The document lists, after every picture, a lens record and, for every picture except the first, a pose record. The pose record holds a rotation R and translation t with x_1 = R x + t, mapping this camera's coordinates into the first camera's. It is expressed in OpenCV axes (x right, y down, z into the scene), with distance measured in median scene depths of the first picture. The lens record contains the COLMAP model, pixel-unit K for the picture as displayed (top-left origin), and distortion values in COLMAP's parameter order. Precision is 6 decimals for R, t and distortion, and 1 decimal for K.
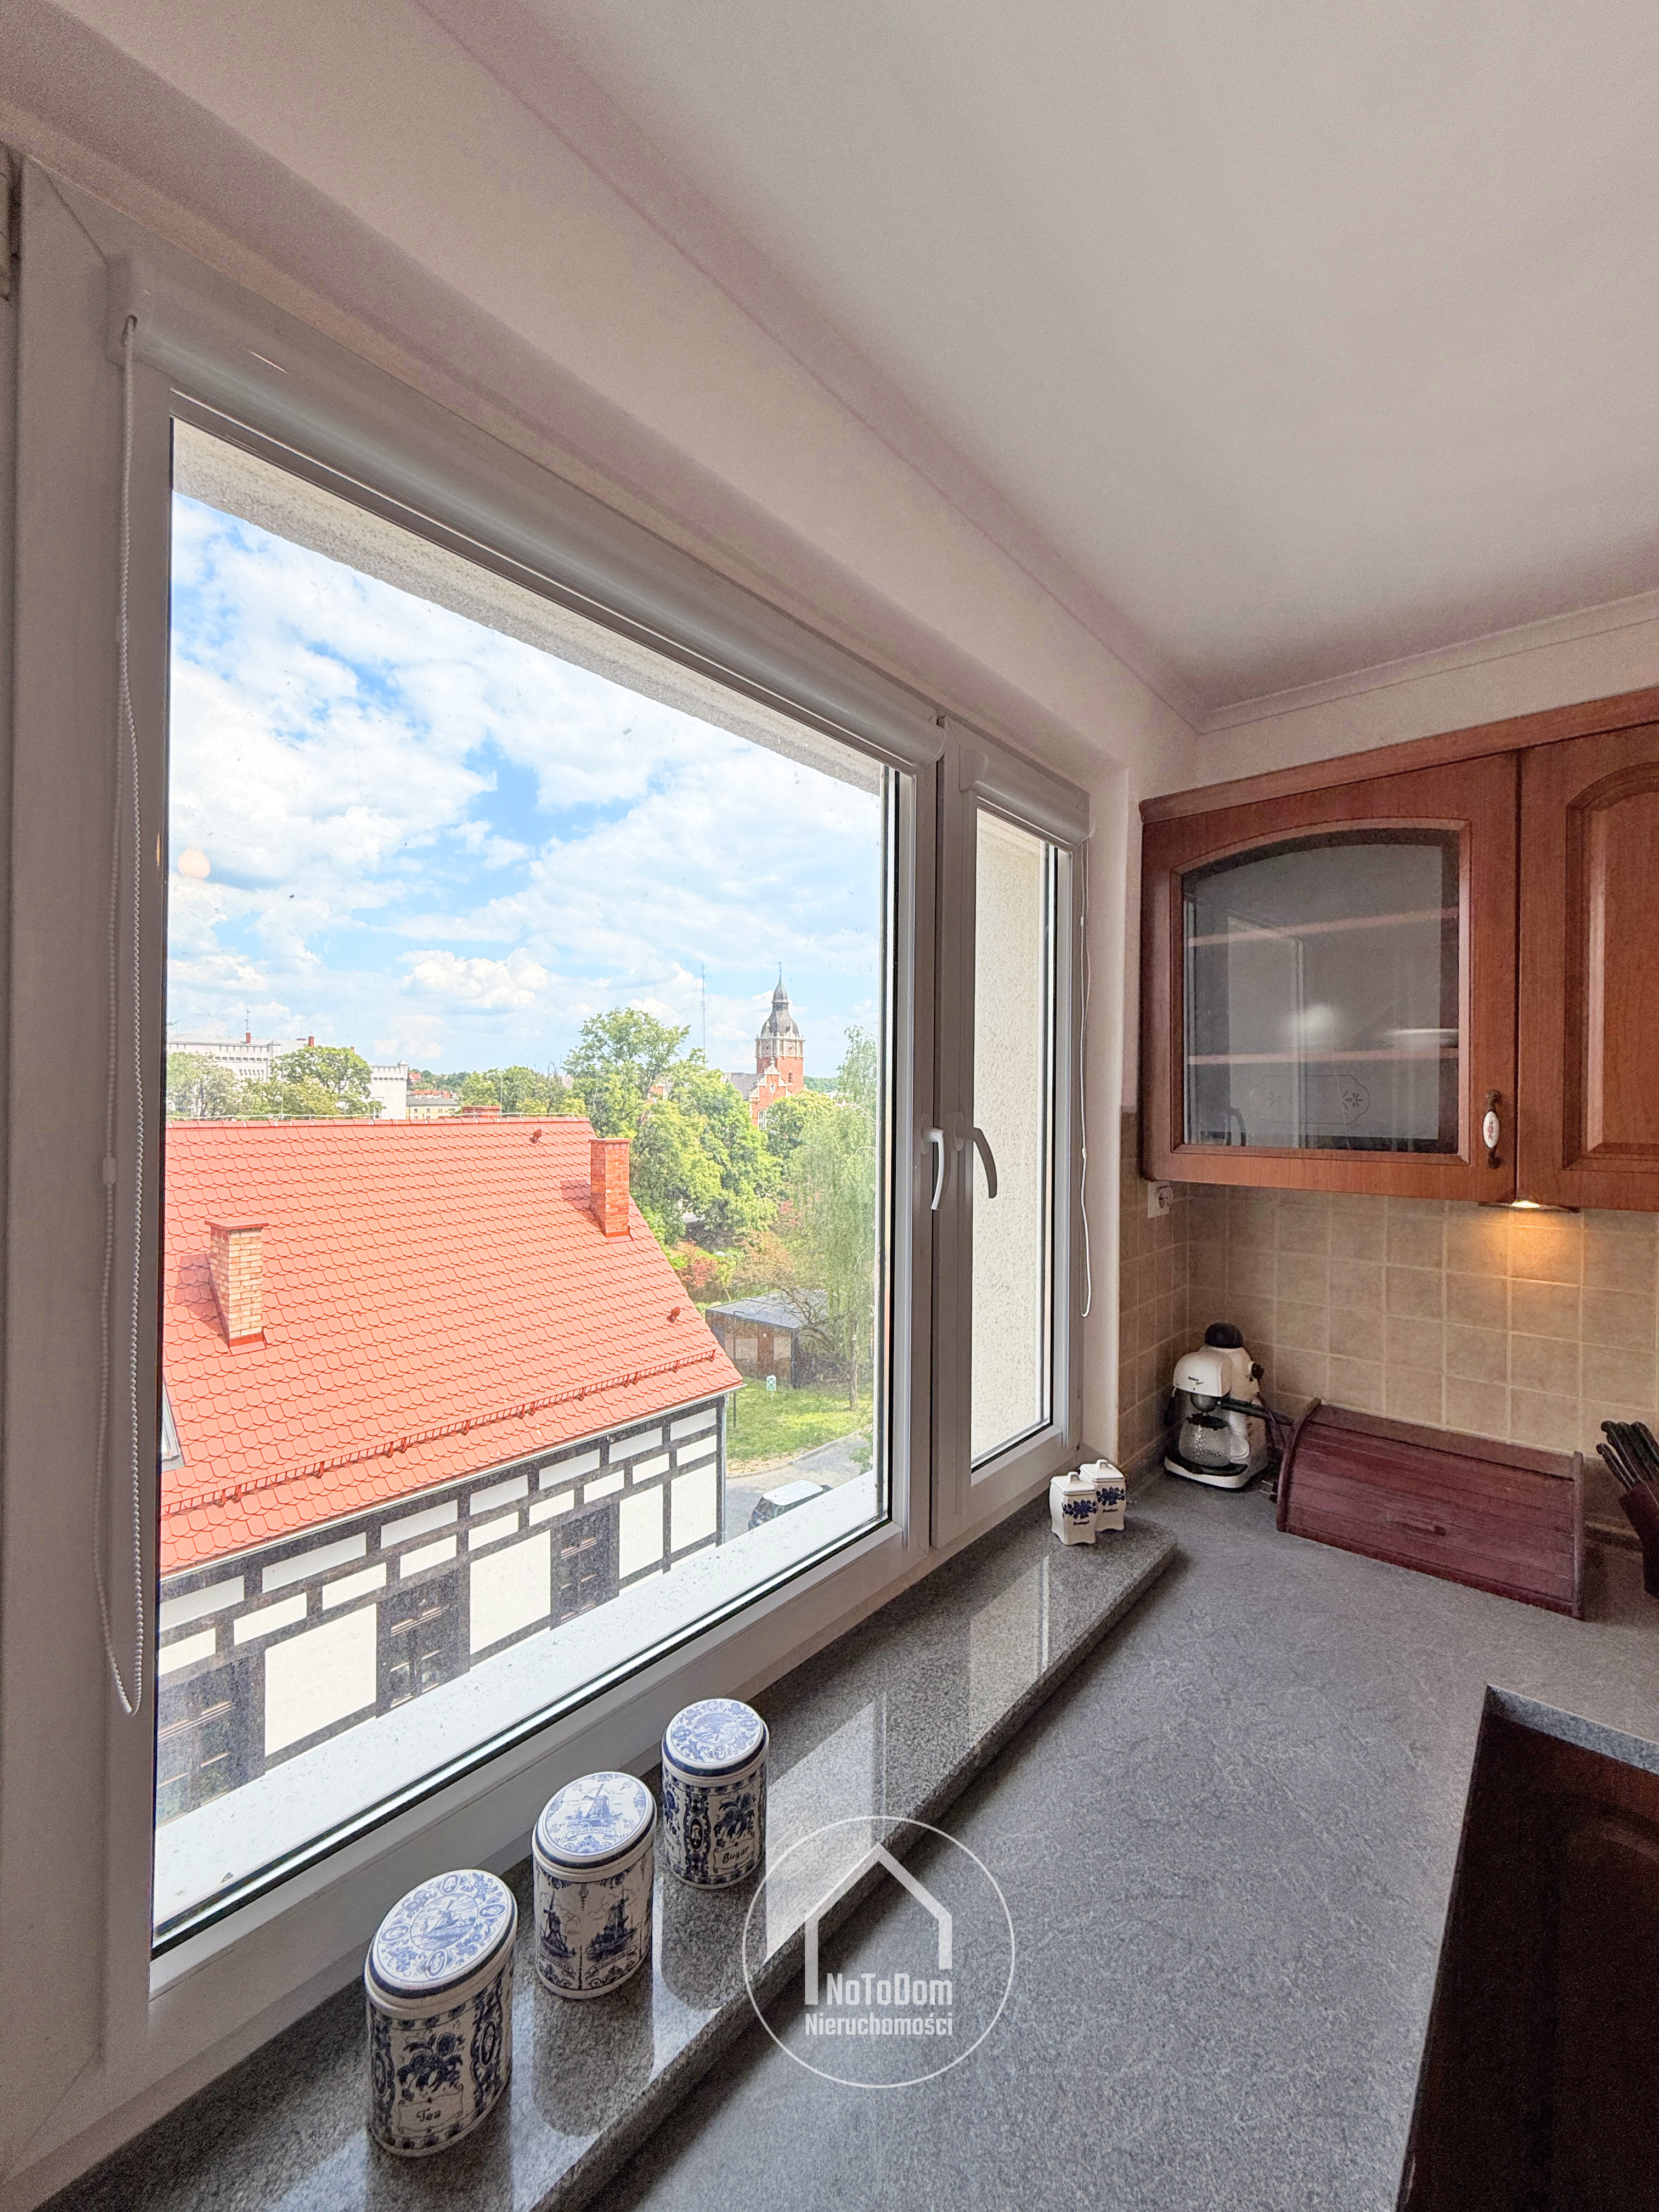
lens RADIAL K [[882.8, 0, 831.2], [0, 882.8, 1098.3], [0, 0, 1]] dist [0.000215, 0.000293]
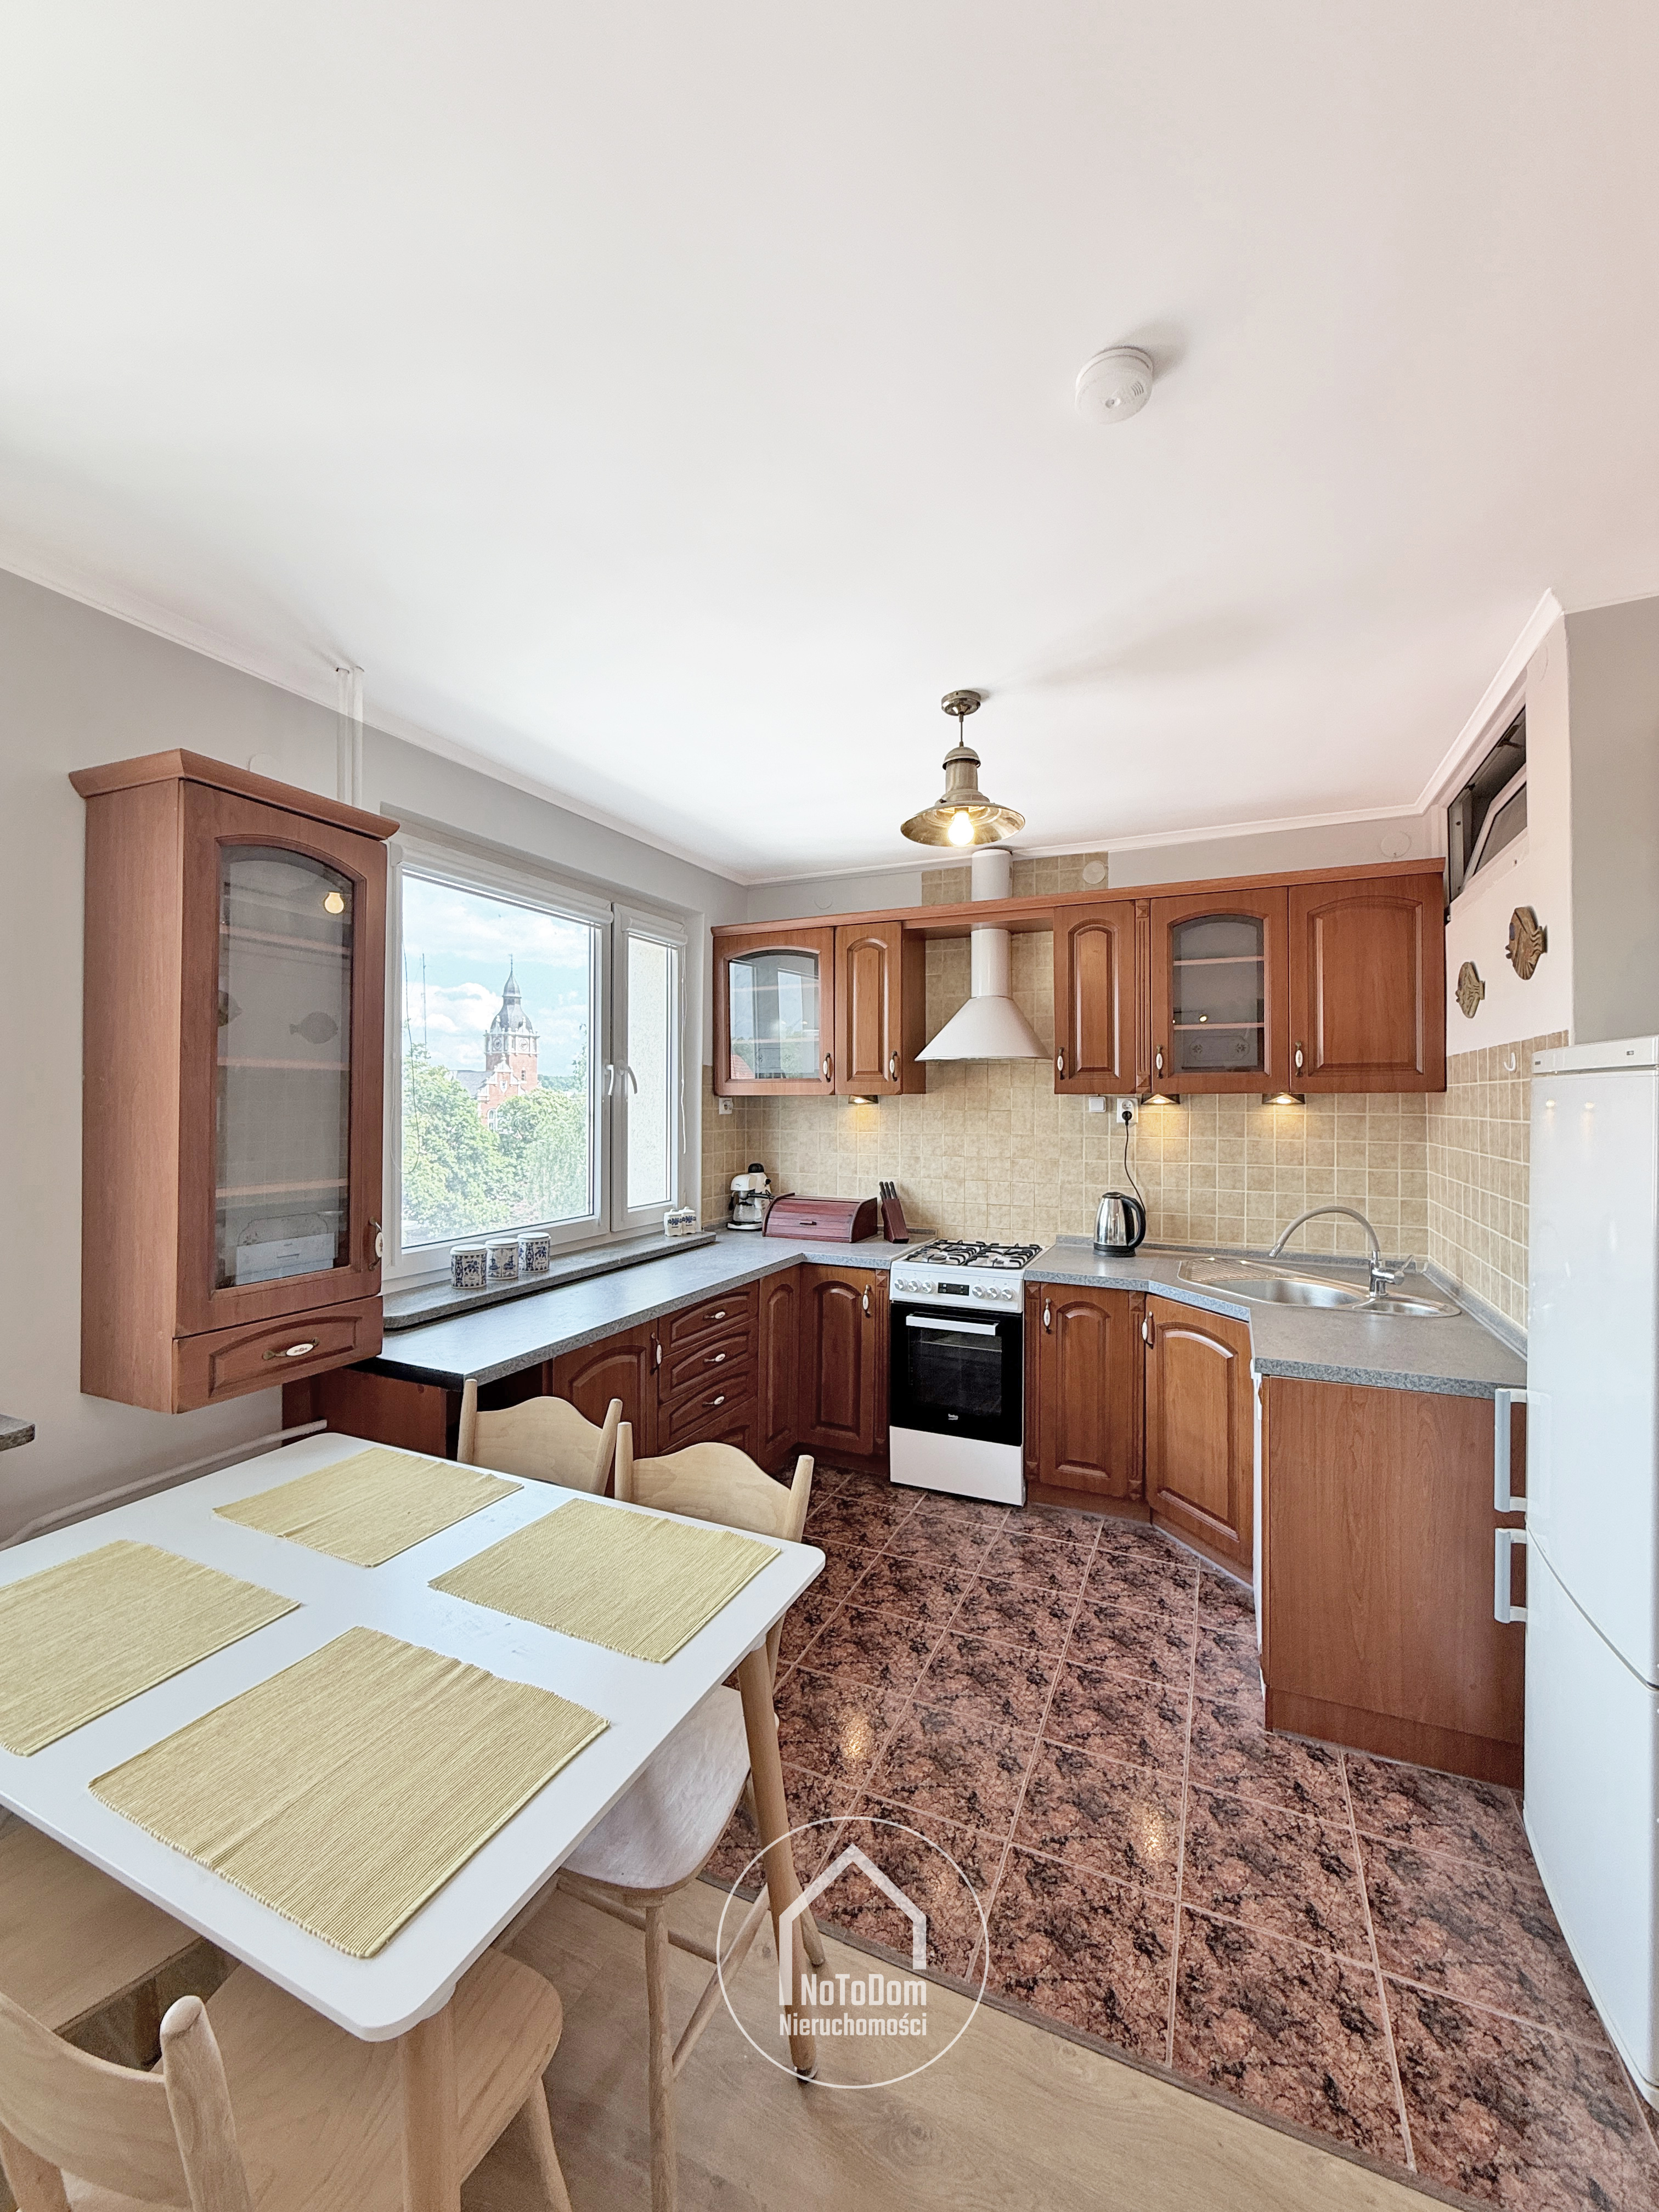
lens RADIAL K [[882.8, 0, 834.1], [0, 882.8, 1100.0], [0, 0, 1]] dist [0.000215, 0.000293]
pose [[0.957455, -0.006850, 0.288500, -0.000206], [0.005812, 0.999973, 0.004451, 0.011945], [-0.288523, -0.002585, 0.957470, -0.152764]]
